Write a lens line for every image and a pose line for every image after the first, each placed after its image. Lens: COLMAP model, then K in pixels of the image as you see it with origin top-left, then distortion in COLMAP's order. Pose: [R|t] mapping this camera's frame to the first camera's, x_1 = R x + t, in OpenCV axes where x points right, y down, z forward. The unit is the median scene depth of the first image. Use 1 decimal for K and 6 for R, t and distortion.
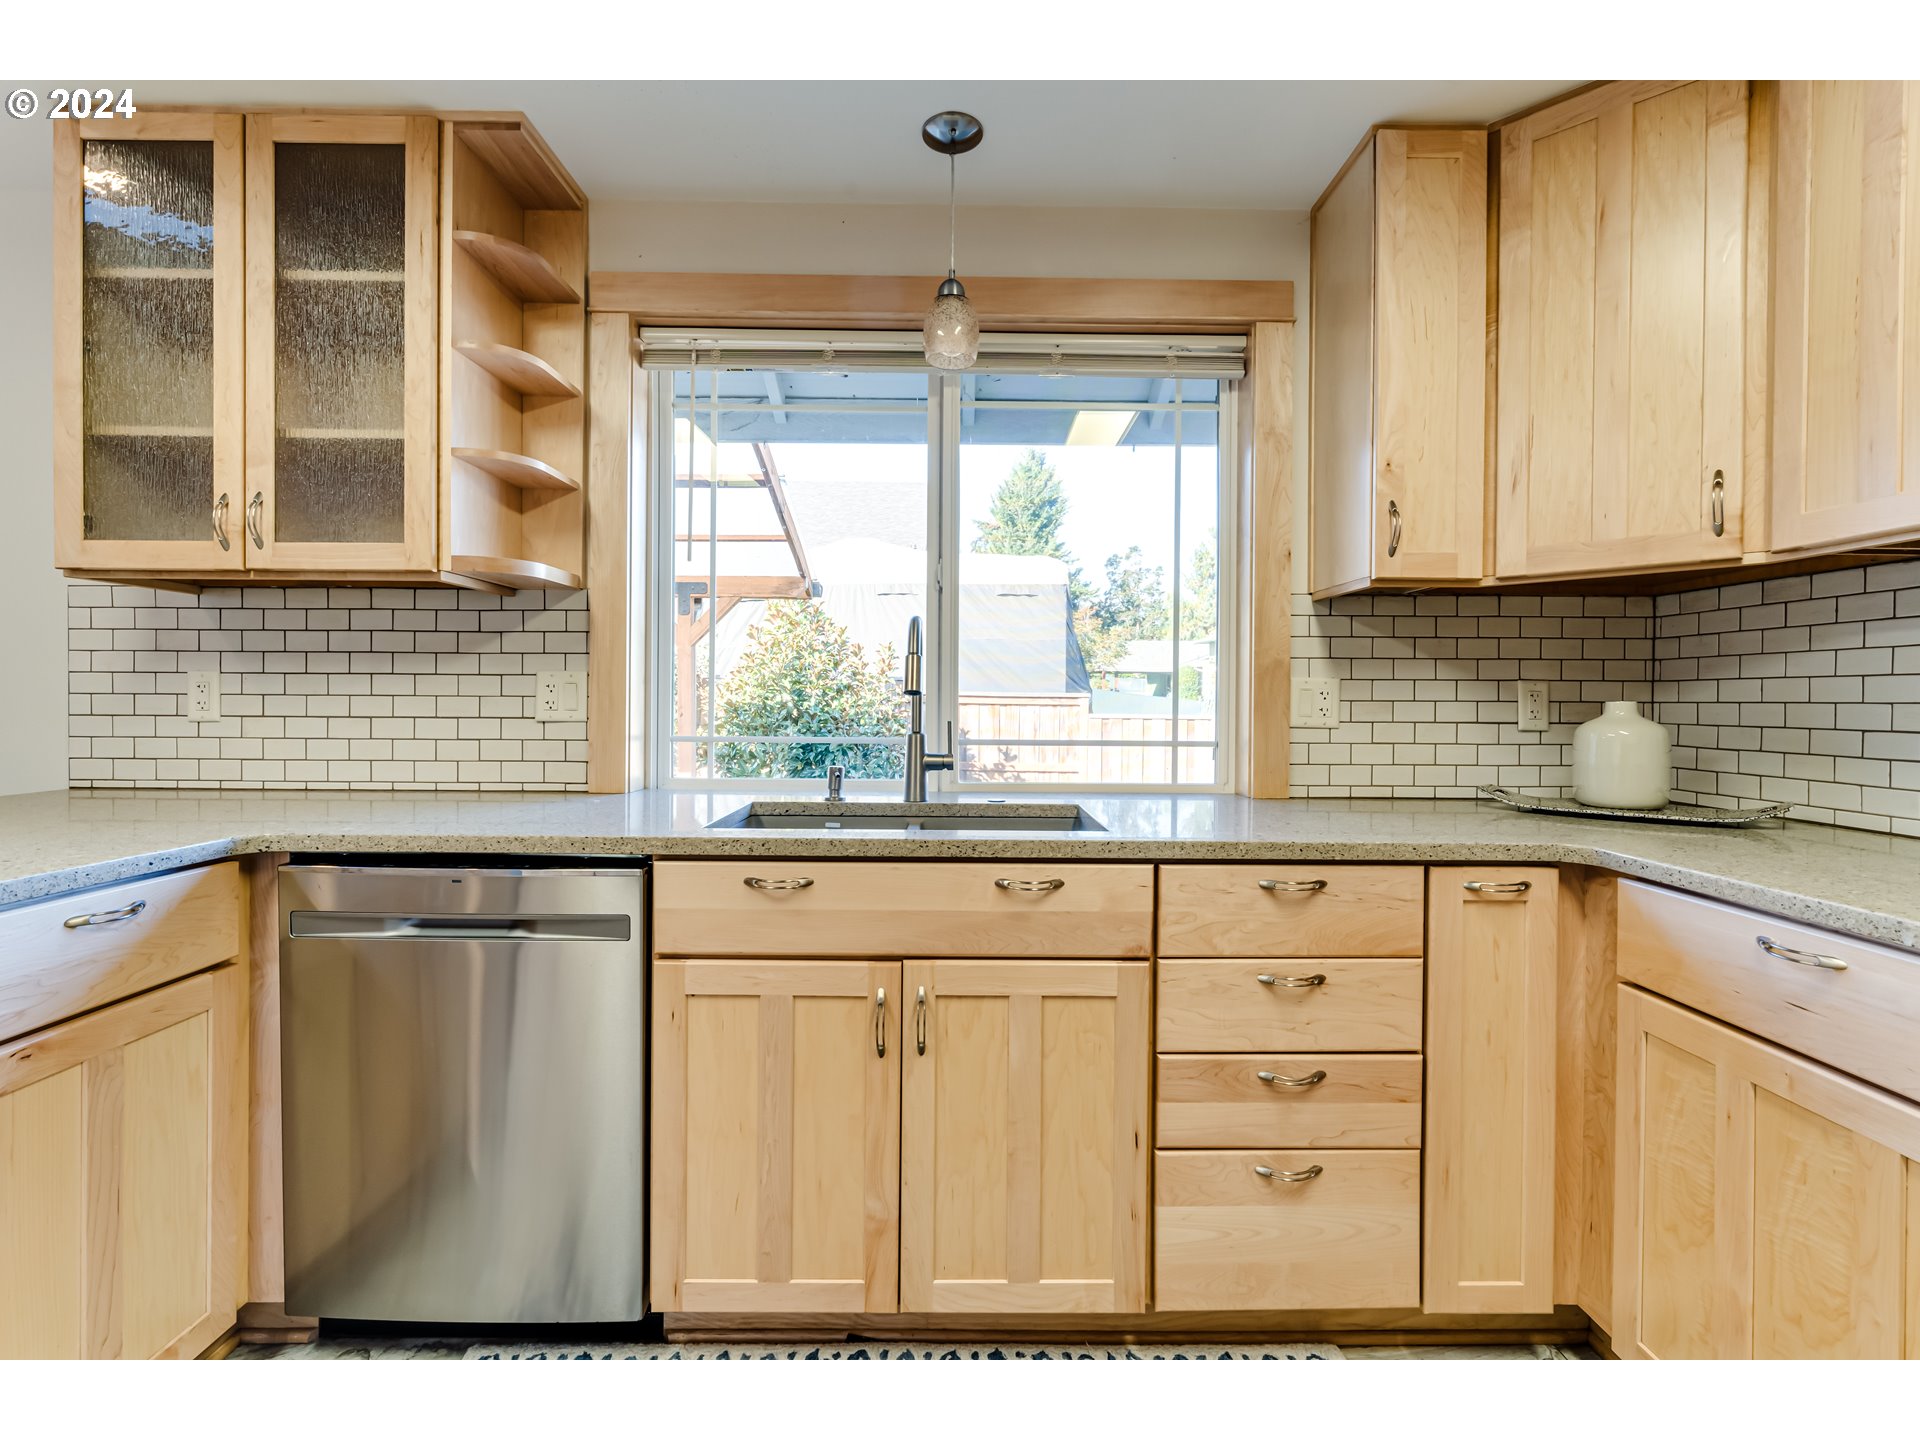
lens RADIAL K [[881.3, 0, 953.0], [0, 881.3, 703.1], [0, 0, 1]] dist [-0.004231, 0.000617]
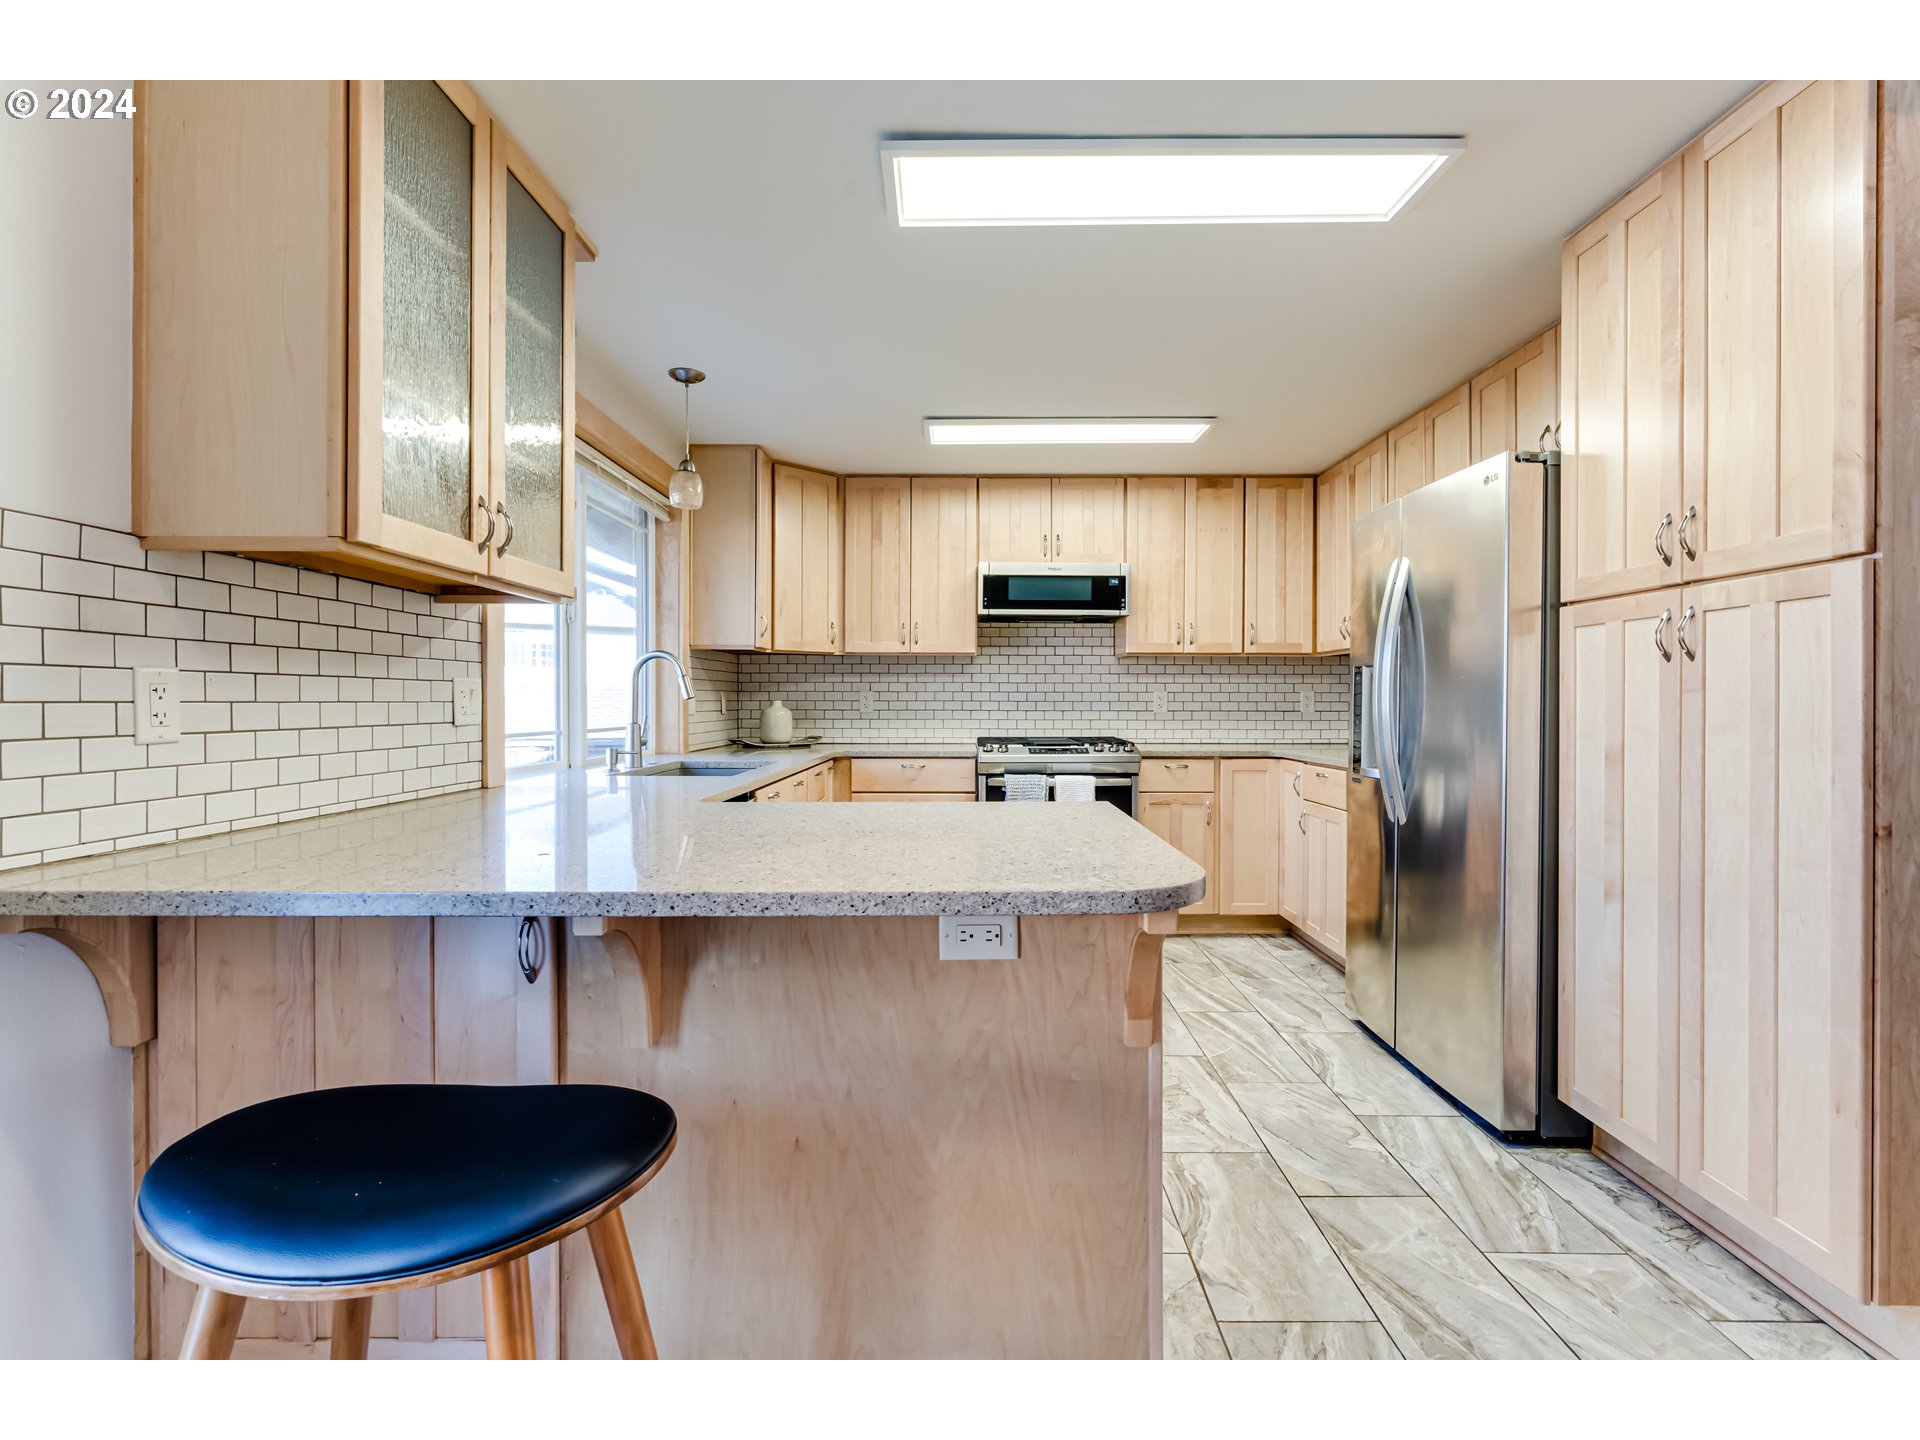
lens RADIAL K [[881.3, 0, 968.0], [0, 881.3, 708.8], [0, 0, 1]] dist [-0.004231, 0.000617]
pose [[0.007643, -0.015511, 0.999850, -1.511122], [0.005584, 0.999865, 0.015469, -0.011816], [-0.999955, 0.005465, 0.007728, 0.381782]]
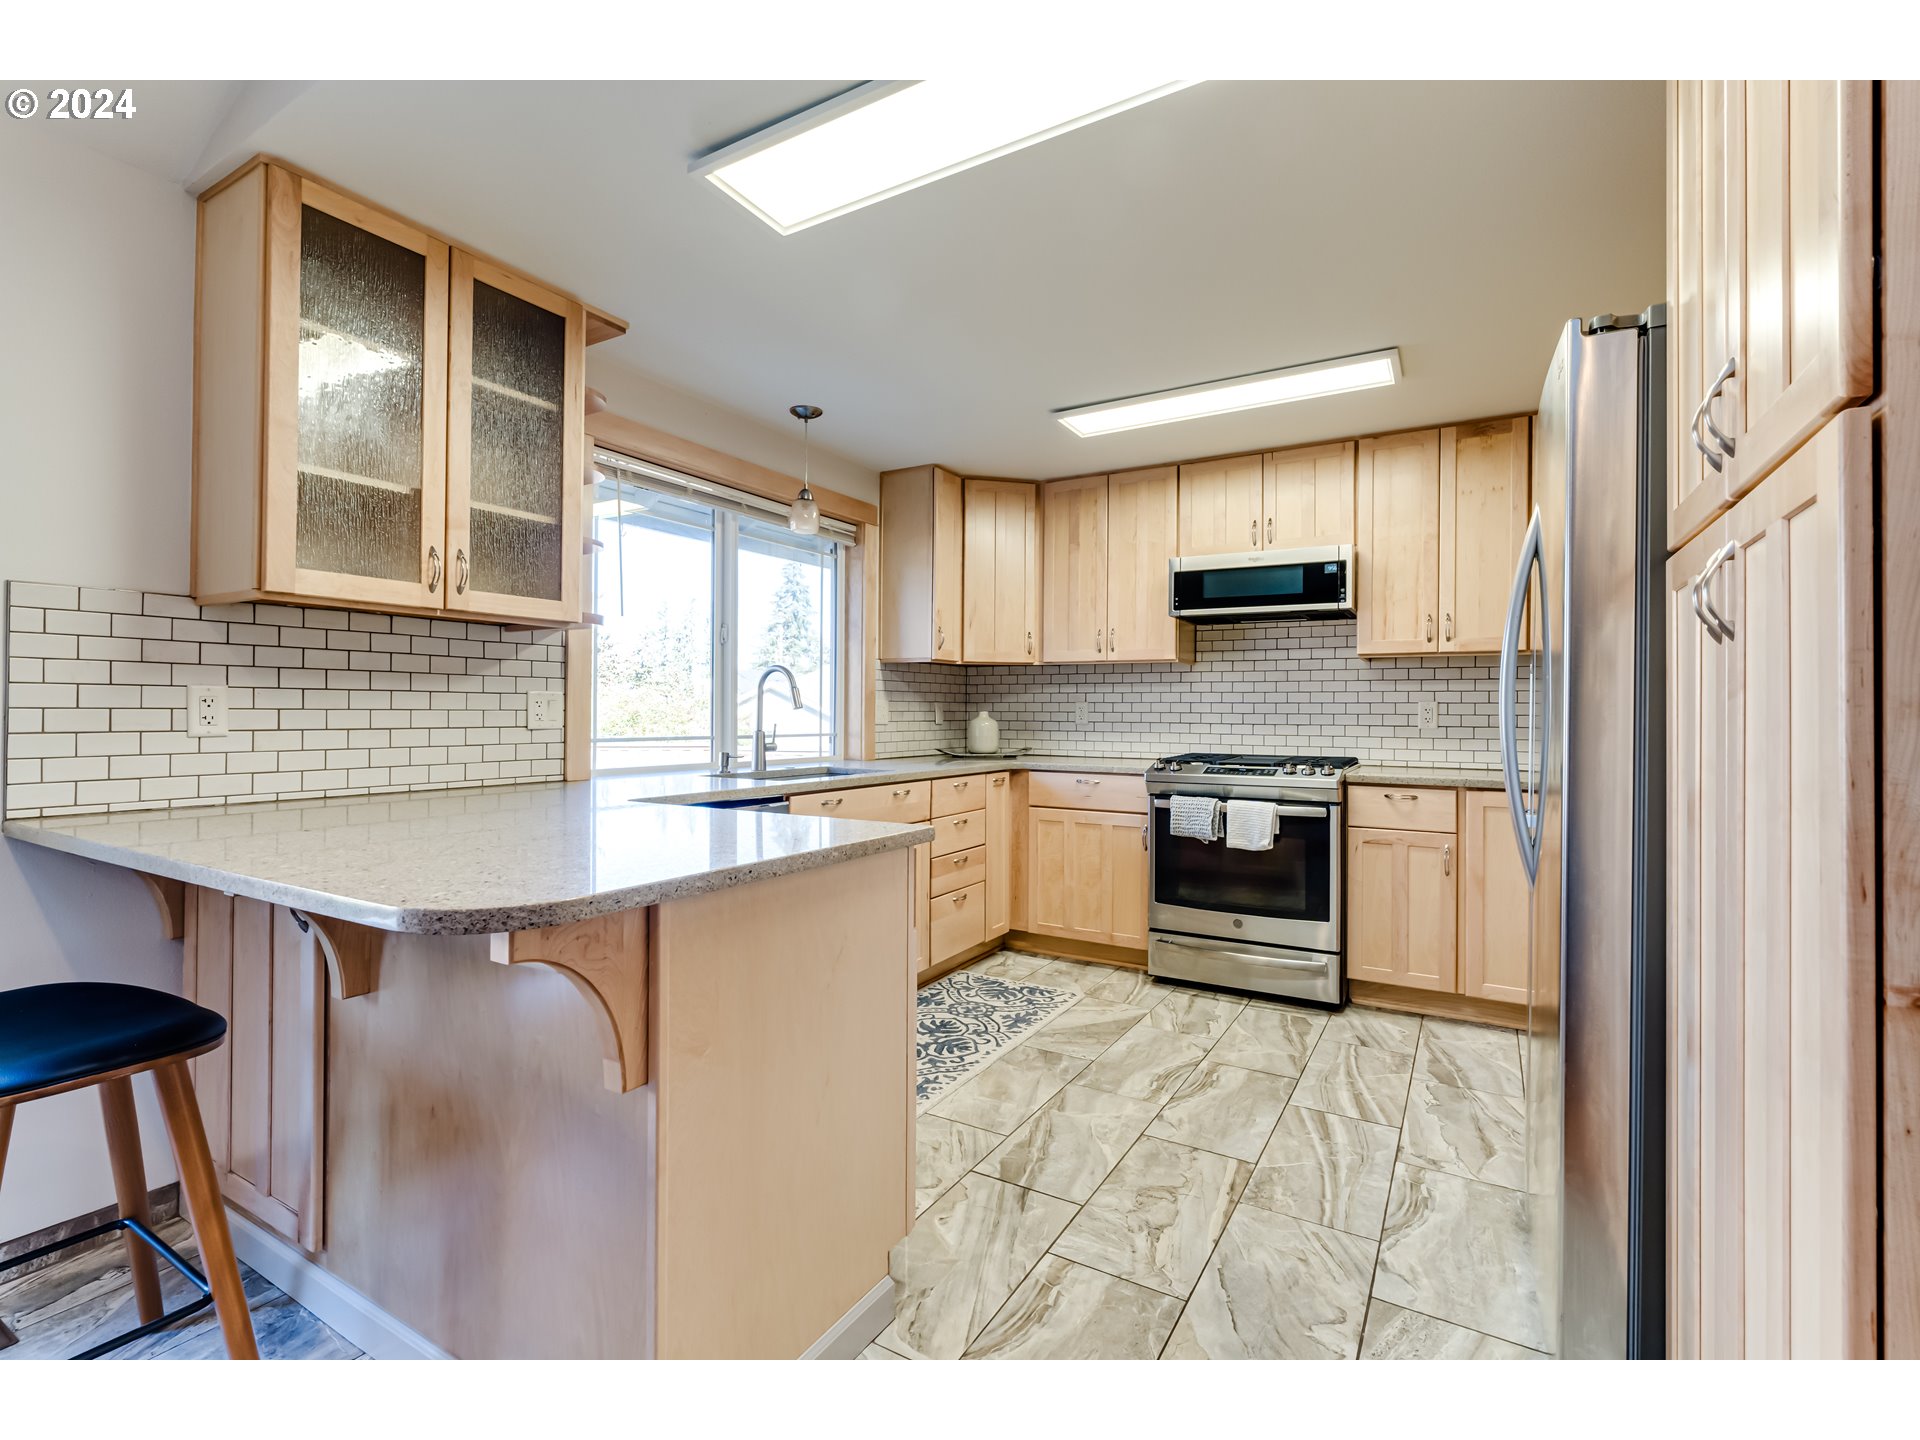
lens RADIAL K [[881.3, 0, 961.5], [0, 881.3, 707.8], [0, 0, 1]] dist [-0.004231, 0.000617]
pose [[0.516897, 0.000111, 0.856048, -1.255519], [0.003673, 0.999991, -0.002347, -0.005797], [-0.856040, 0.004357, 0.516891, -0.222944]]
